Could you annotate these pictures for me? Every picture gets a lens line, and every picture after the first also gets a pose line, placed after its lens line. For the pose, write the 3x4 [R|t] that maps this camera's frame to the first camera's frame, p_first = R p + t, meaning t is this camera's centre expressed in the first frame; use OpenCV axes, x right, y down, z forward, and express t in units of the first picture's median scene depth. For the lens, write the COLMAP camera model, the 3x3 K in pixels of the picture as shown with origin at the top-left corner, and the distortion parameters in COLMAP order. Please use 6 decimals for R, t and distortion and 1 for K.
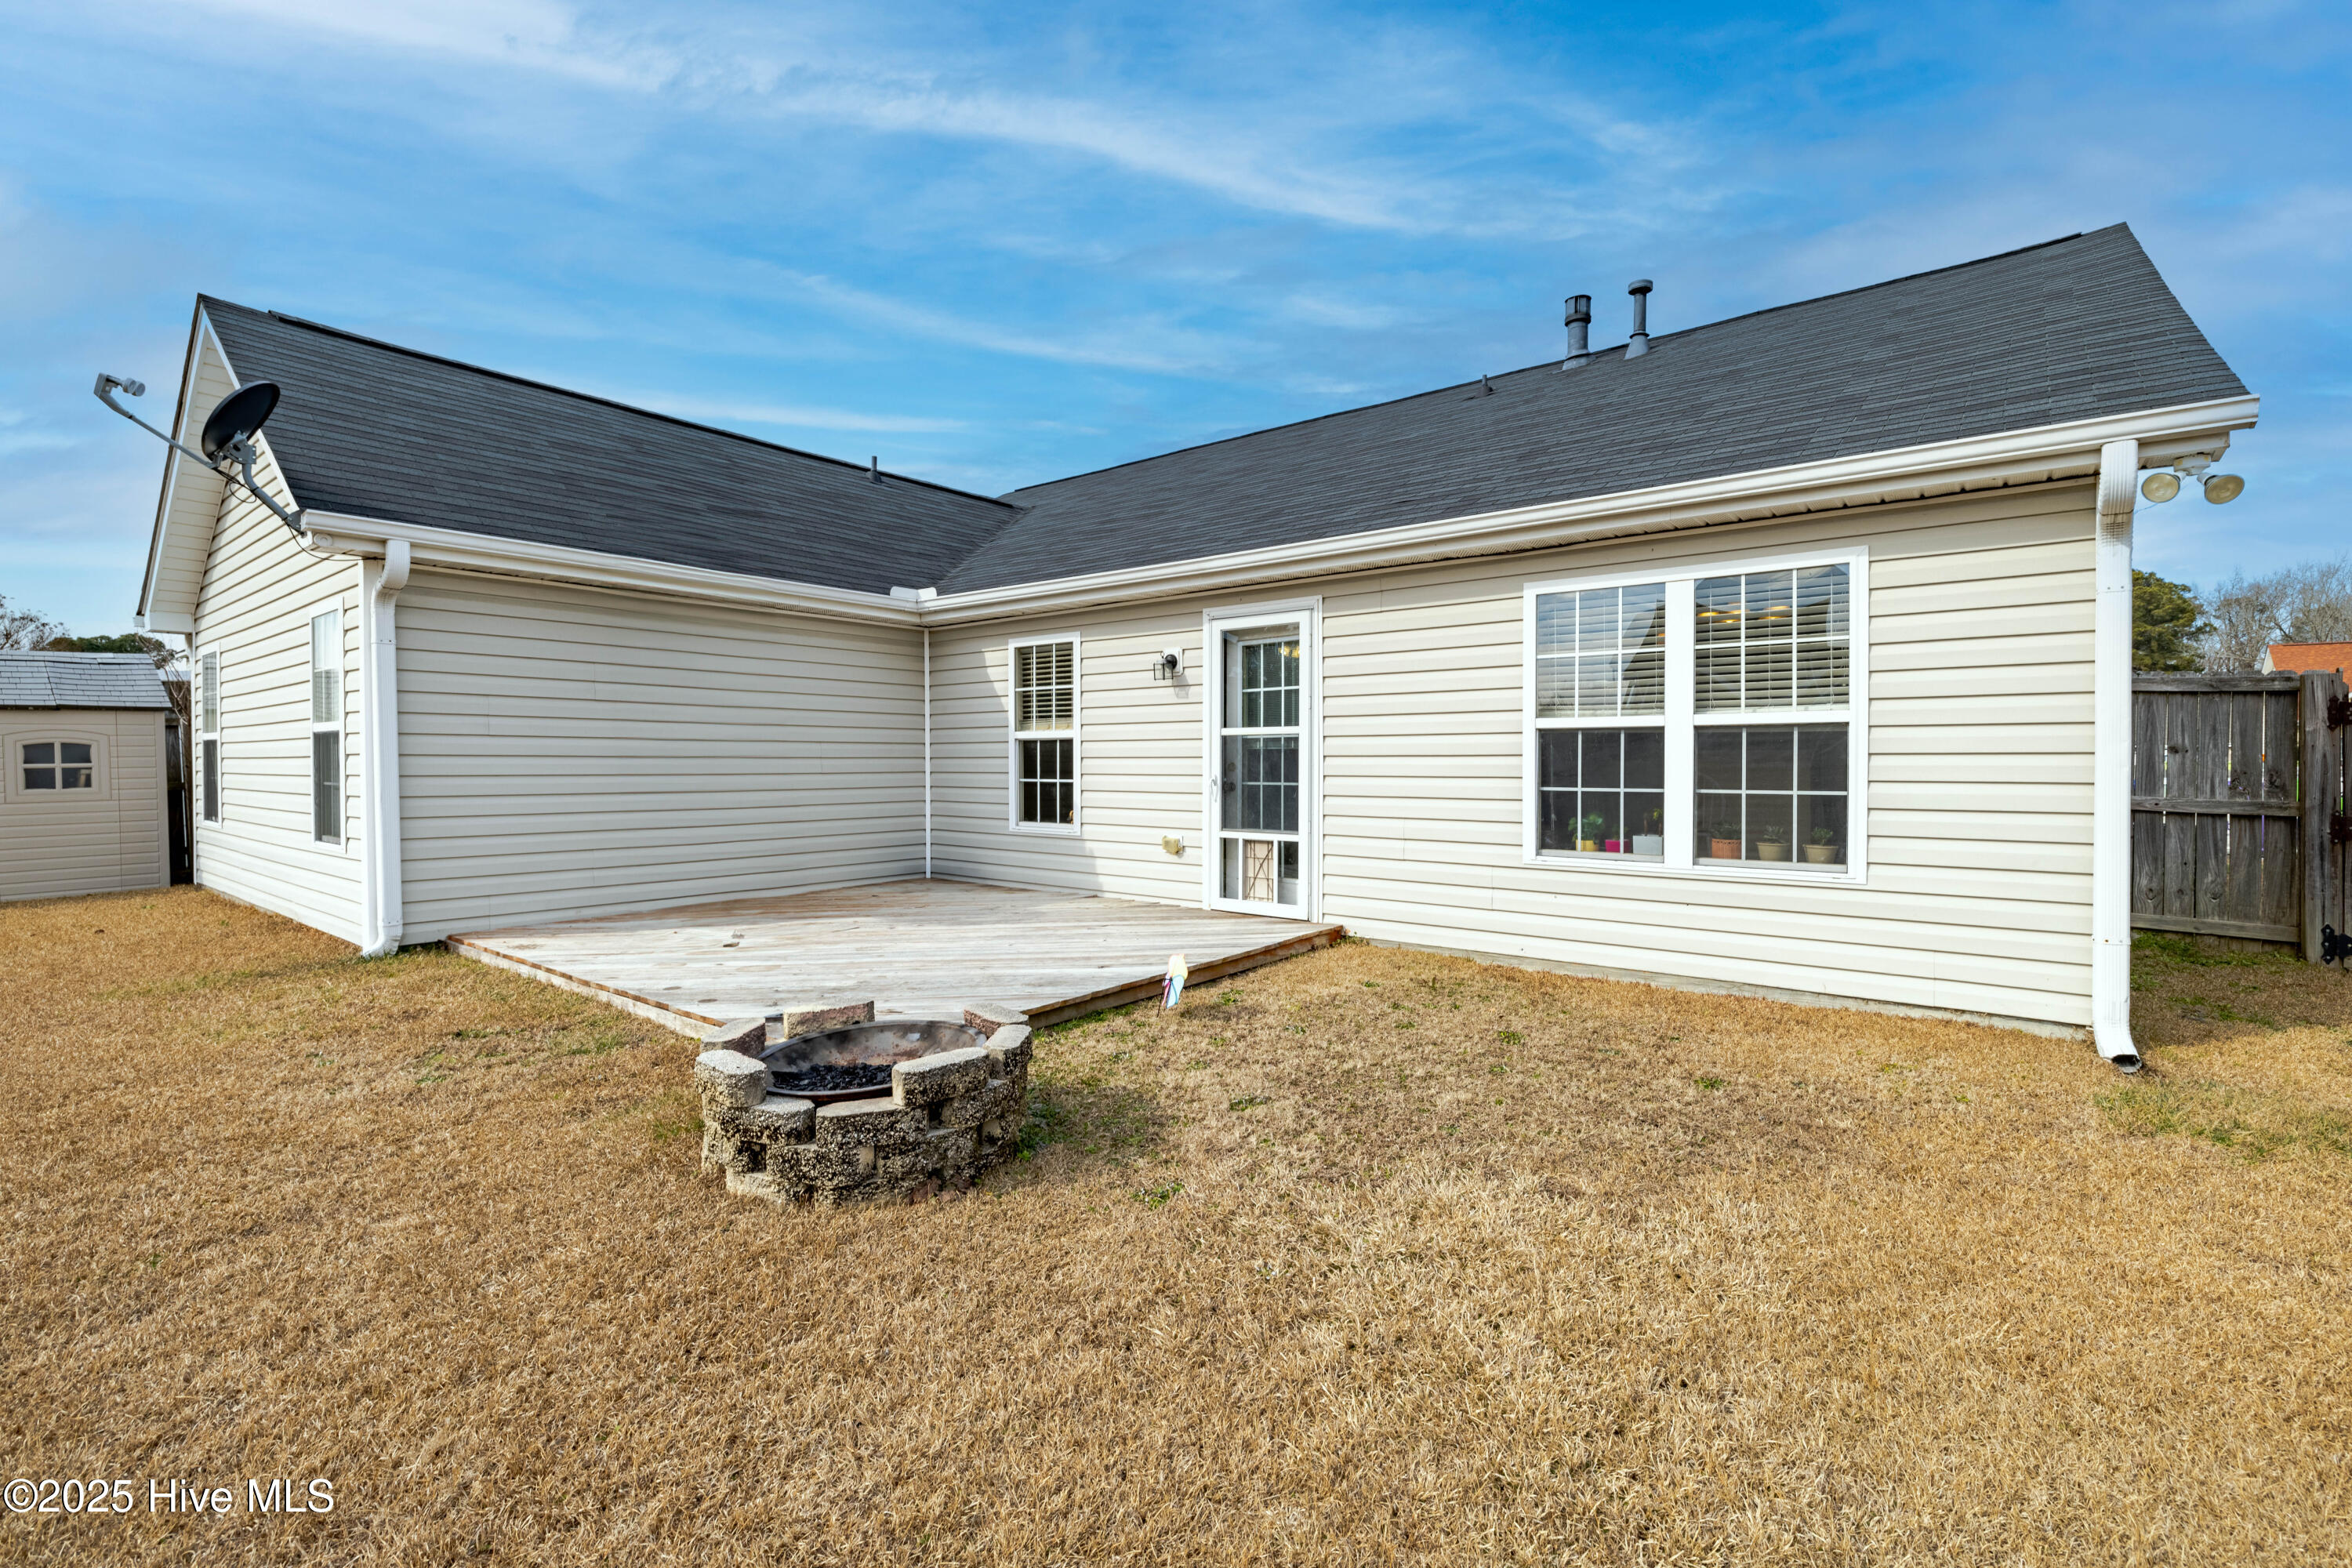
lens RADIAL K [[988.1, 0, 1223.5], [0, 988.1, 765.9], [0, 0, 1]] dist [-0.002836, -0.000106]
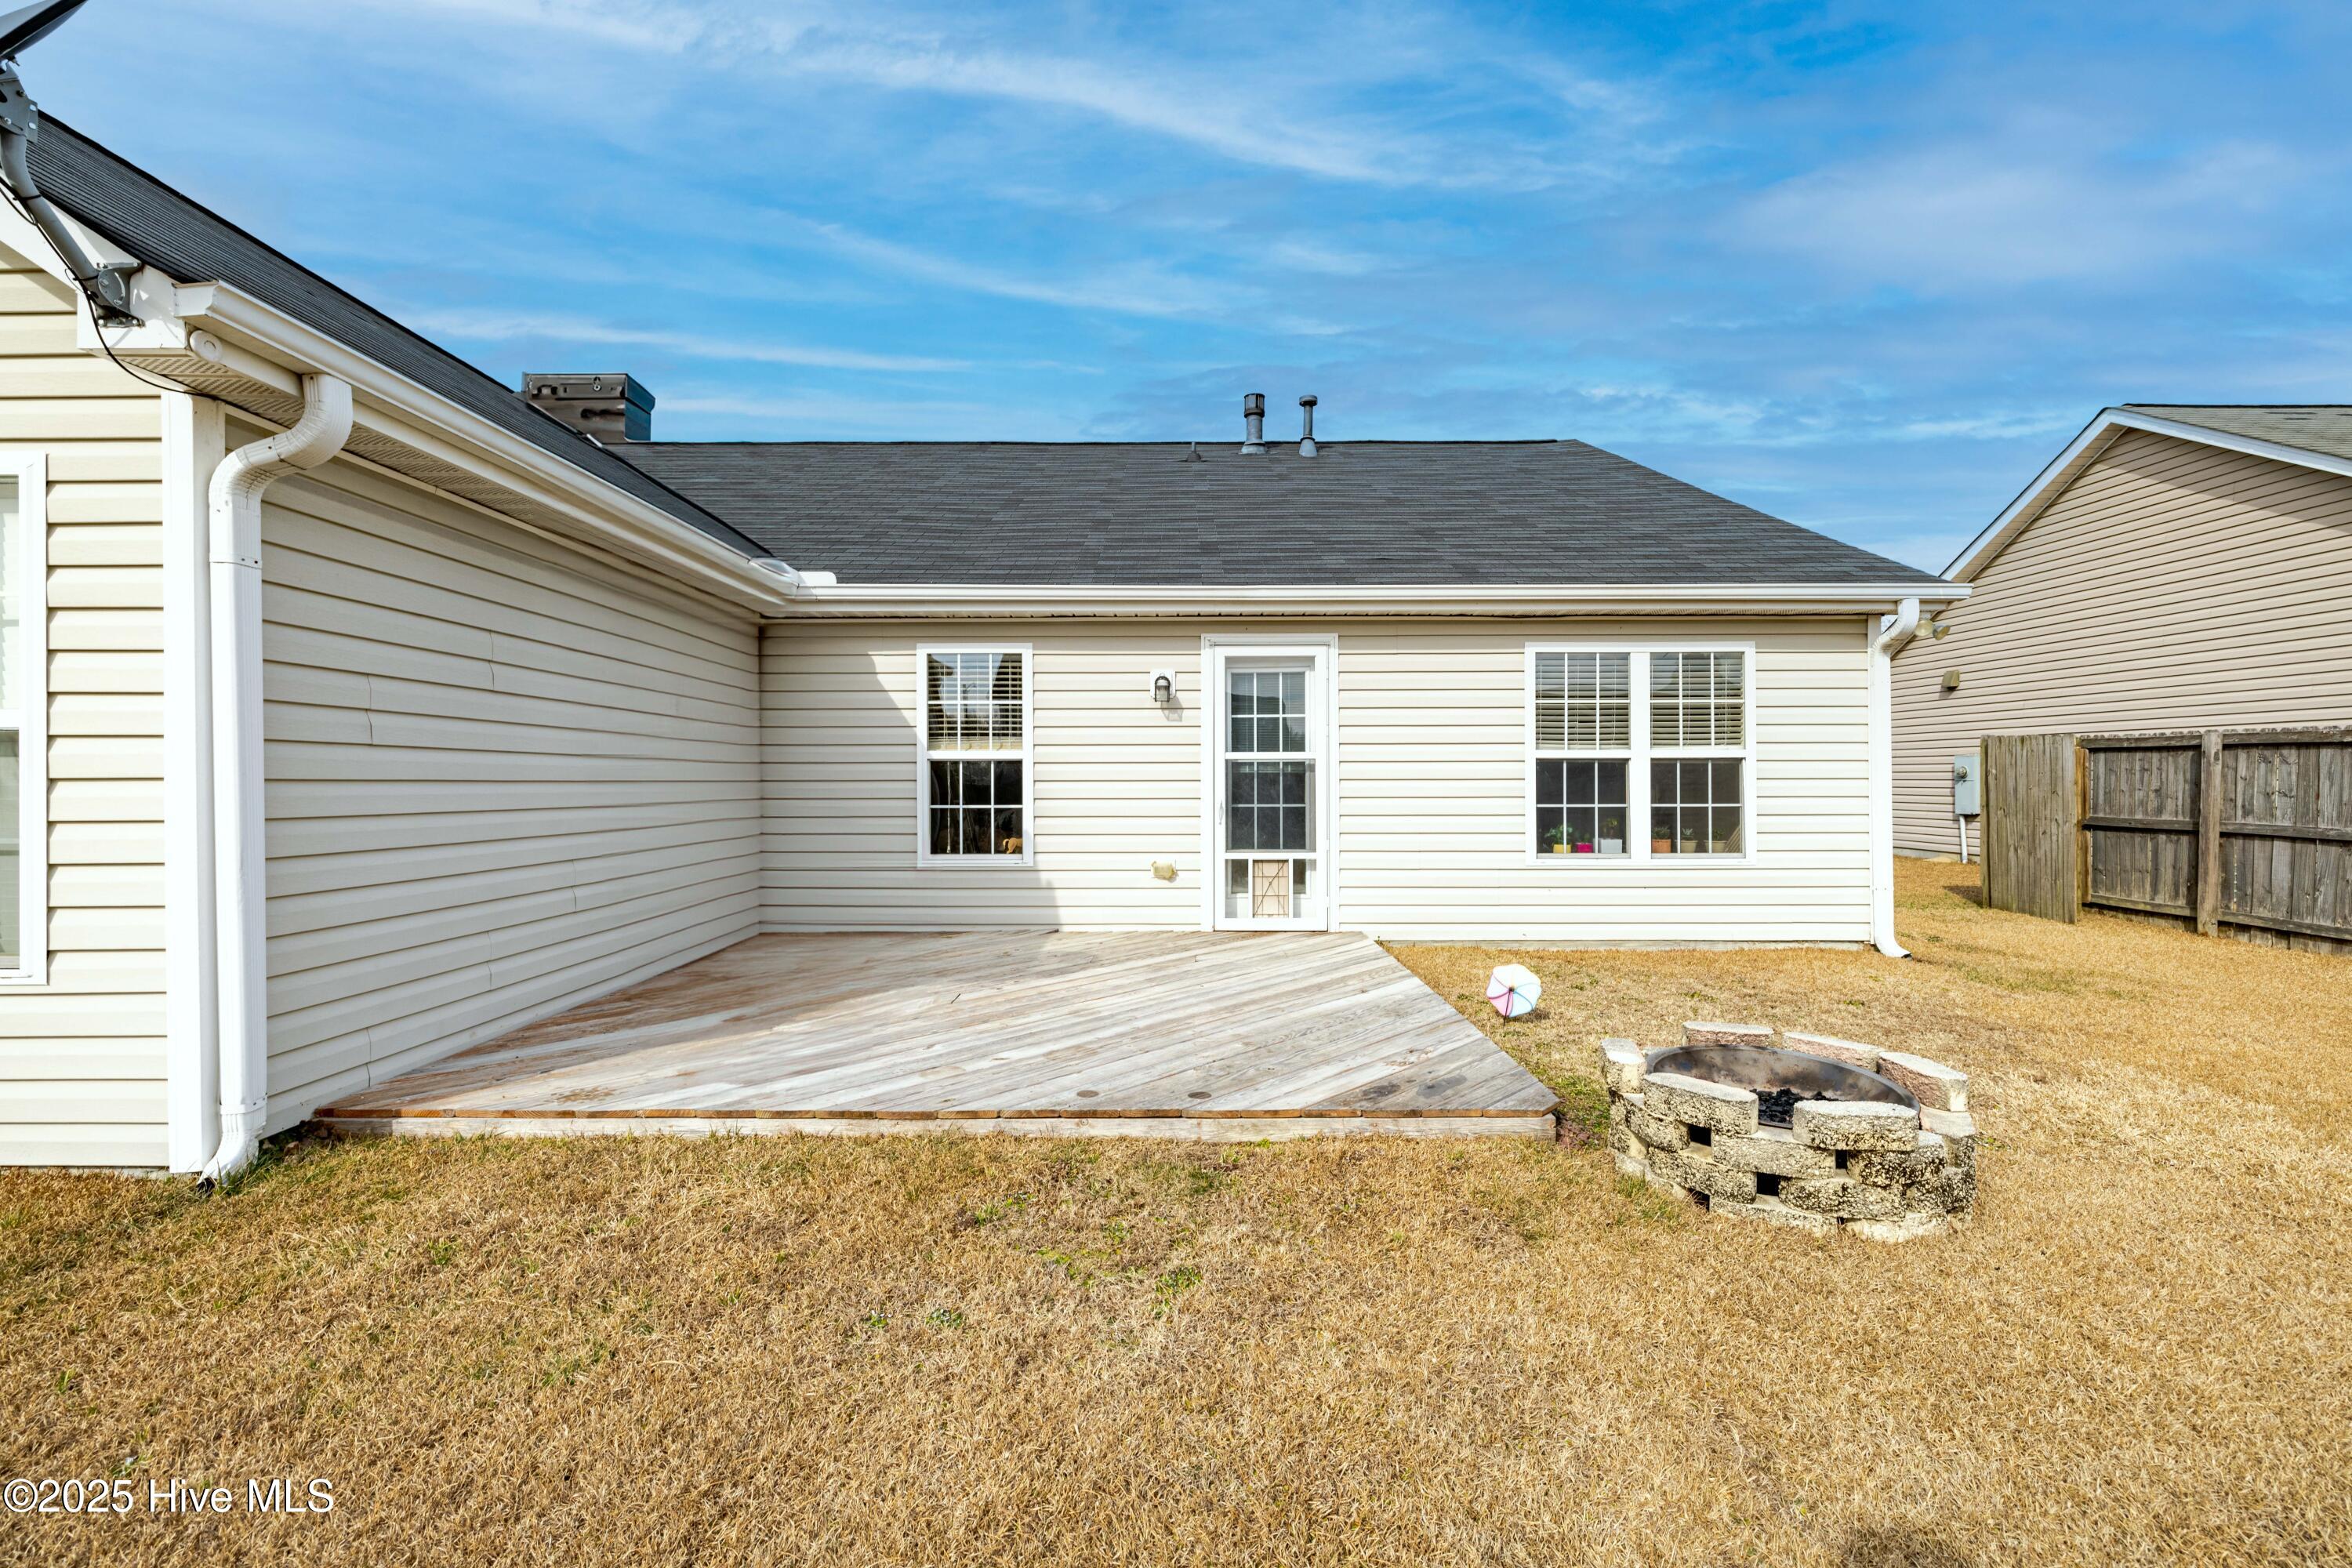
lens RADIAL K [[919.4, 0, 1159.7], [0, 919.4, 780.3], [0, 0, 1]] dist [0.005583, -0.000103]
pose [[0.802440, -0.001301, 0.596732, -0.616811], [0.005438, 0.999972, -0.005132, -0.004722], [-0.596708, 0.007363, 0.802424, 0.272365]]
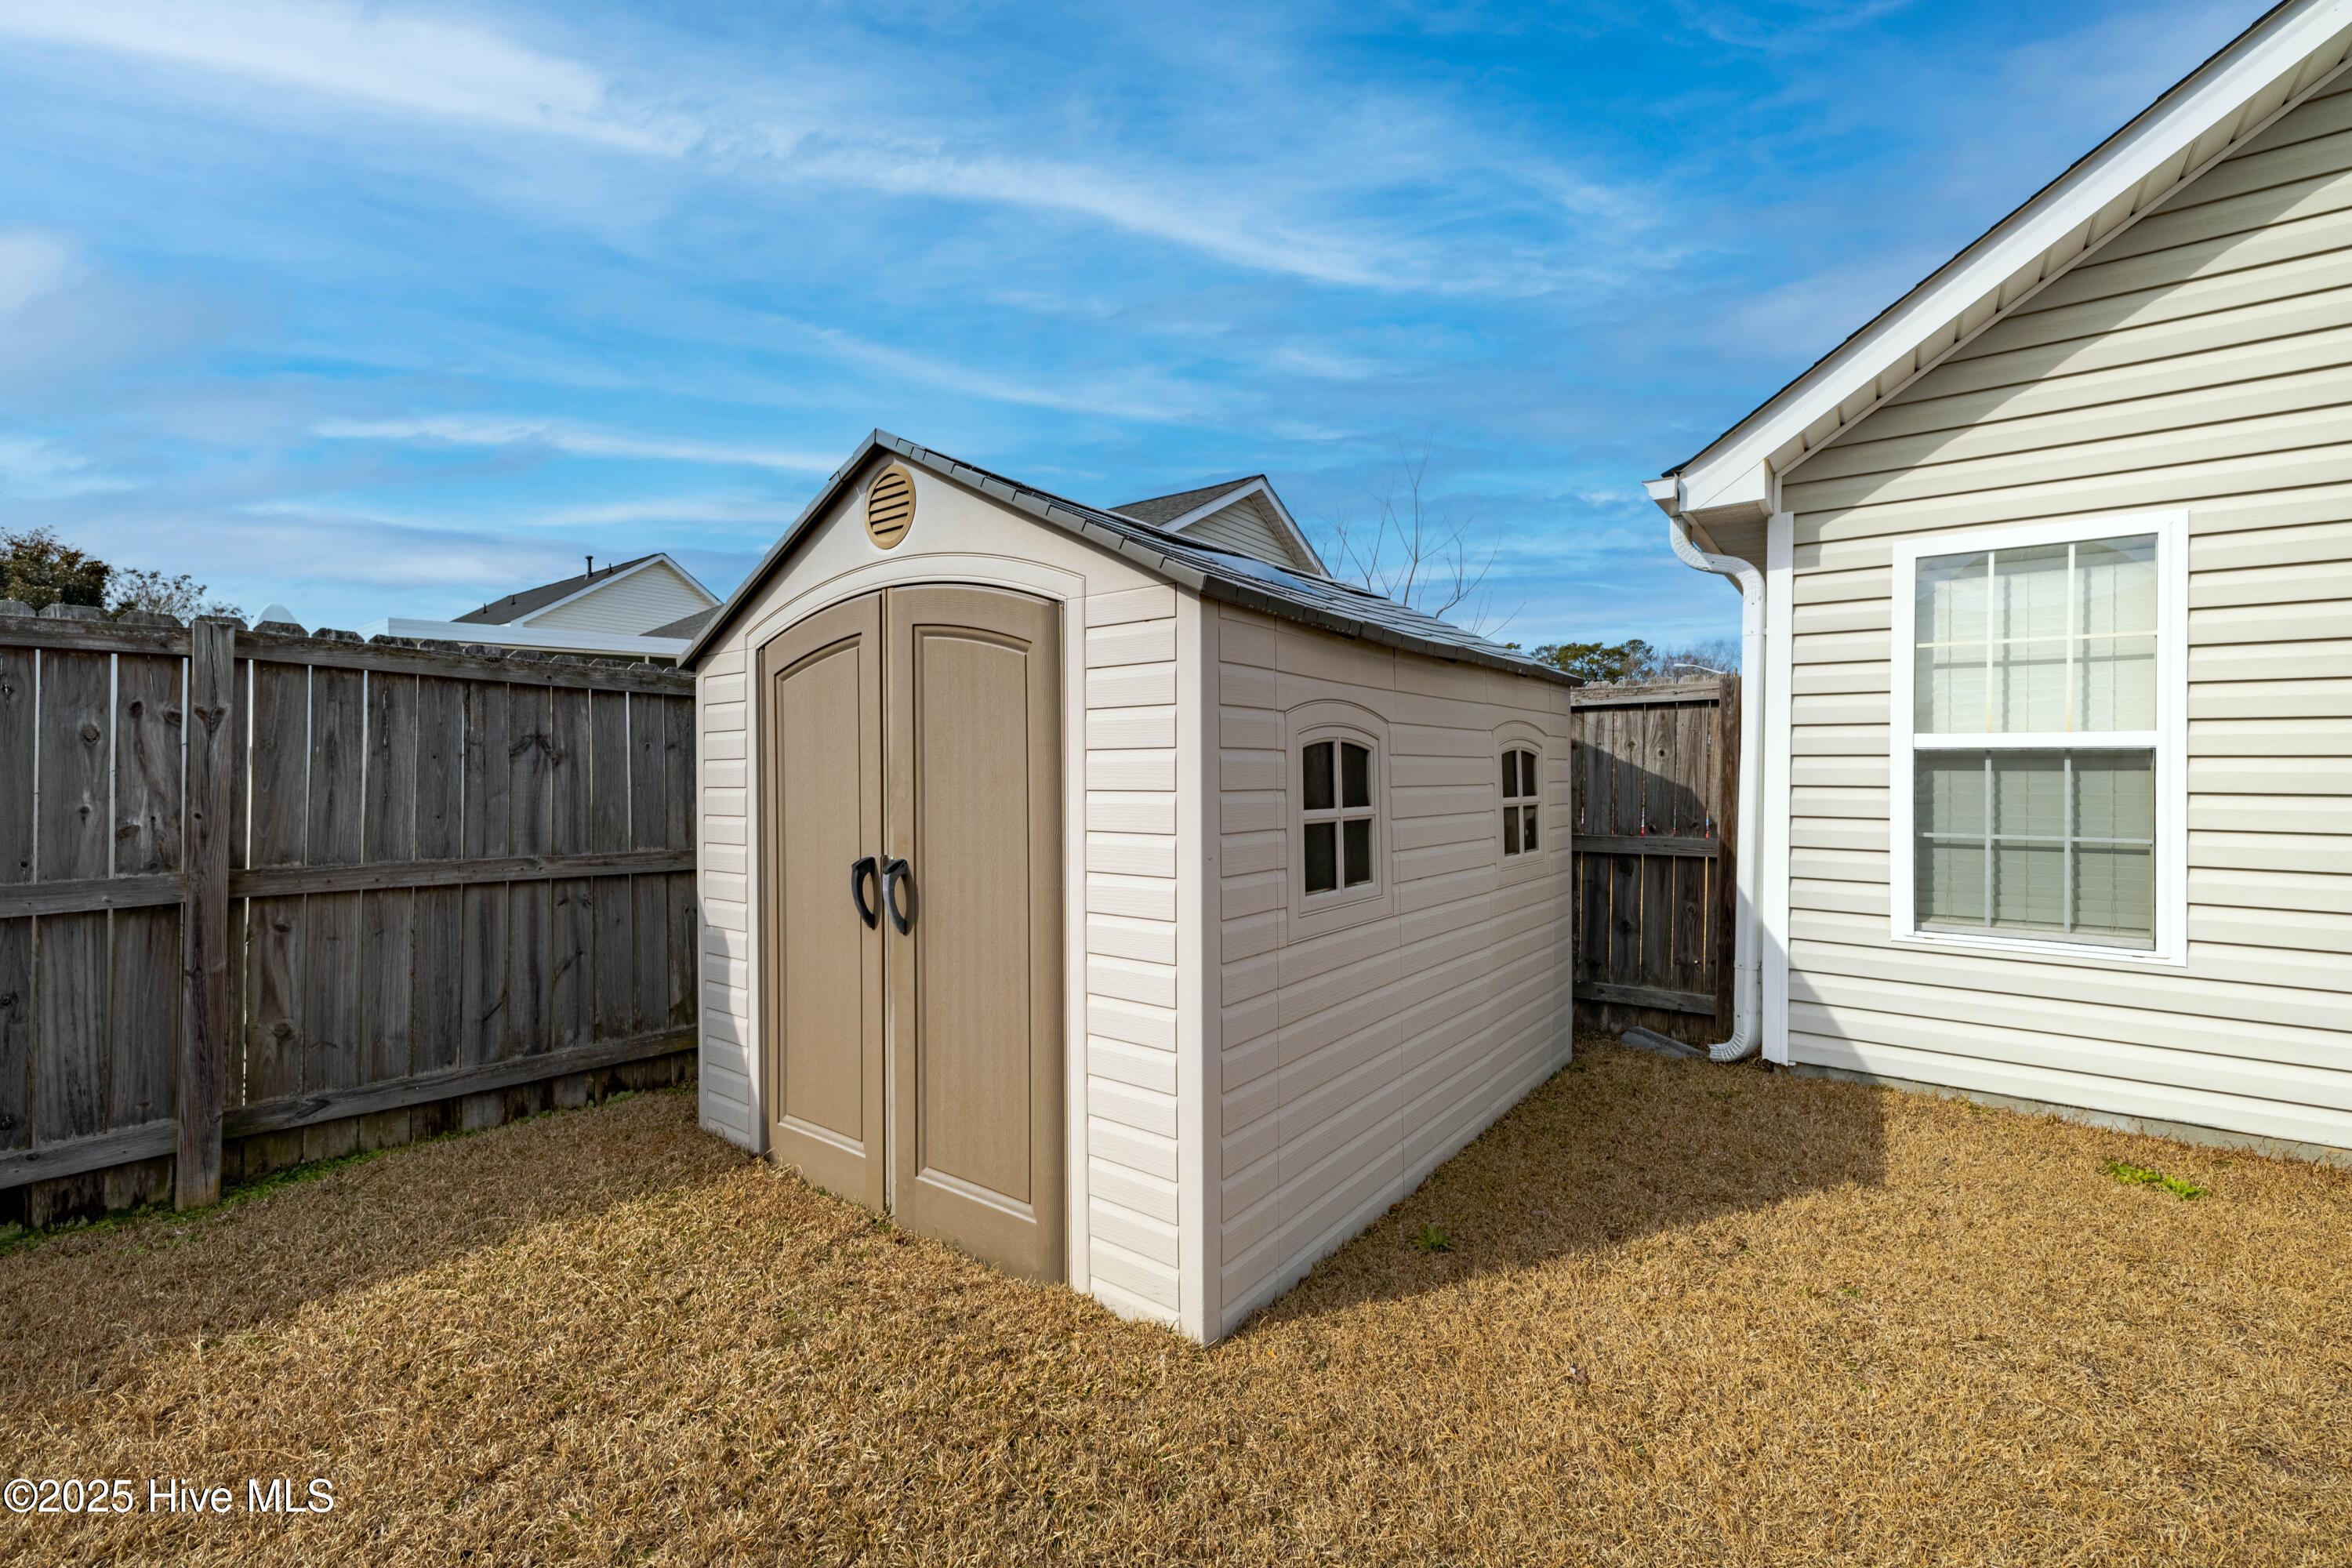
lens RADIAL K [[919.4, 0, 1159.7], [0, 919.4, 780.3], [0, 0, 1]] dist [0.005583, -0.000103]
pose [[0.999742, 0.013024, -0.018636, -1.731393], [-0.013225, 0.999855, -0.010722, -0.003825], [0.018494, 0.010965, 0.999769, 0.741355]]
